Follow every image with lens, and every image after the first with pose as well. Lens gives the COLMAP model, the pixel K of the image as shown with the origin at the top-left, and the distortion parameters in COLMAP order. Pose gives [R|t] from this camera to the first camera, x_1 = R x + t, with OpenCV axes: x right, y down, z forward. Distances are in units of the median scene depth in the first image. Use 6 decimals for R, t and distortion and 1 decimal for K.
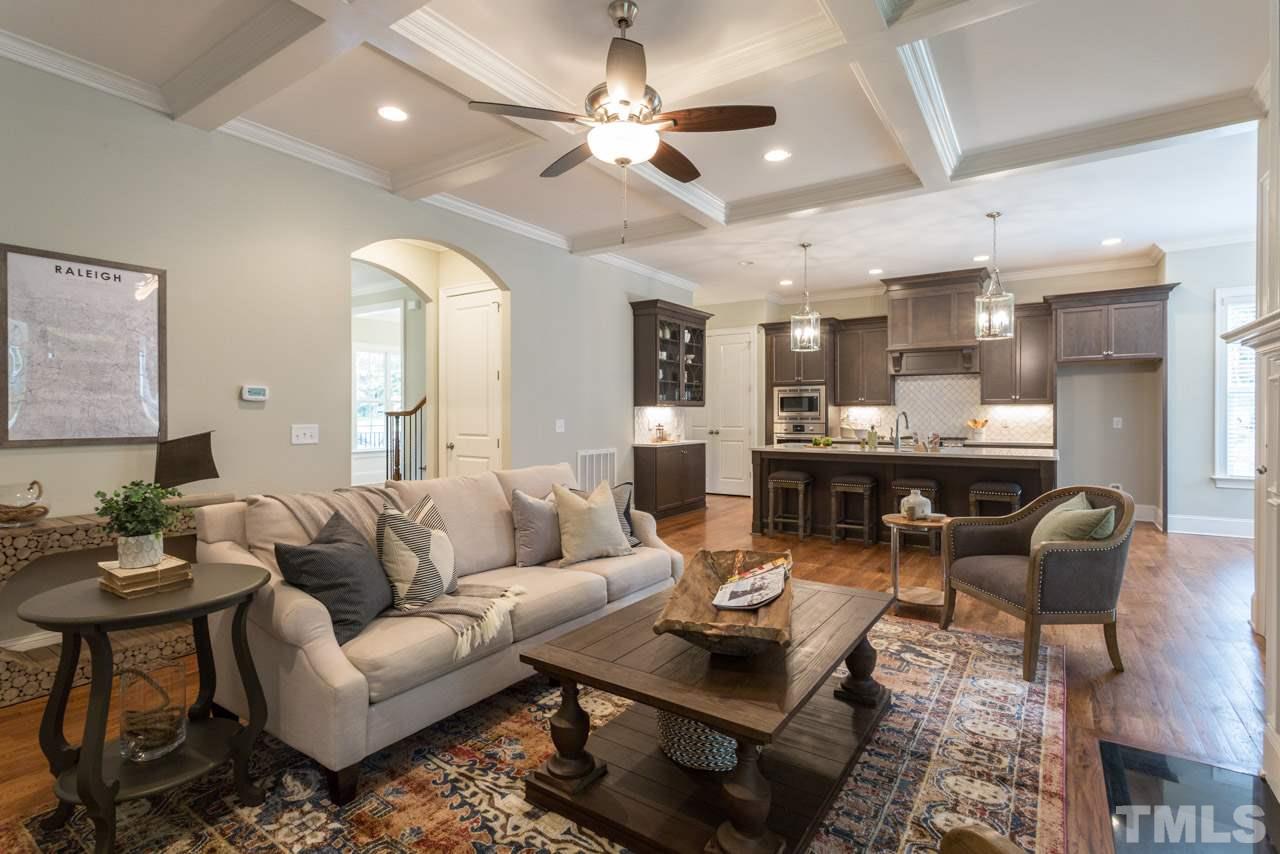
lens RADIAL K [[607.3, 0, 638.3], [0, 607.3, 413.2], [0, 0, 1]] dist [0.001594, 0.000307]
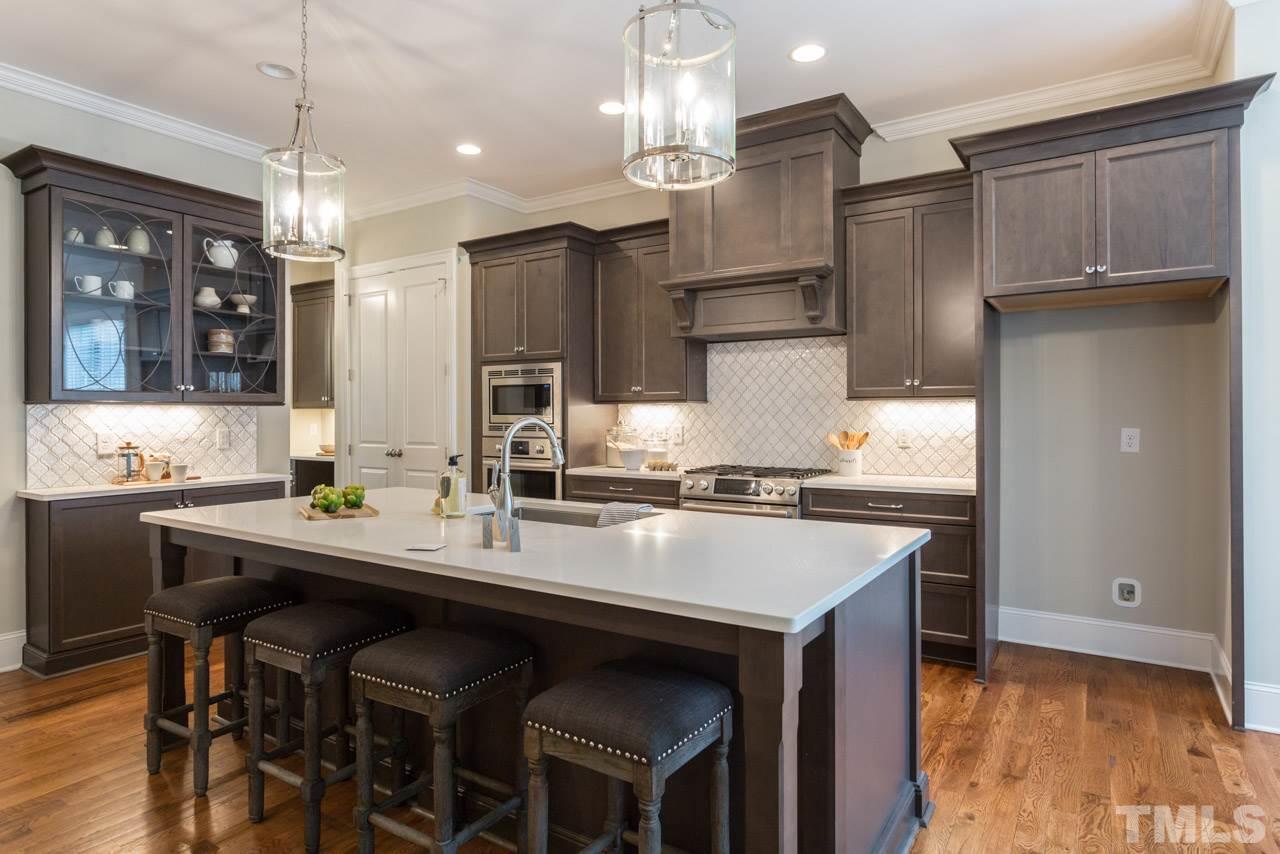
lens RADIAL K [[719.2, 0, 637.1], [0, 719.2, 407.8], [0, 0, 1]] dist [-0.004260, 0.000225]
pose [[0.999863, -0.001549, 0.016485, 0.388161], [0.001639, 0.999984, -0.005435, -0.005120], [-0.016476, 0.005461, 0.999849, 0.447026]]
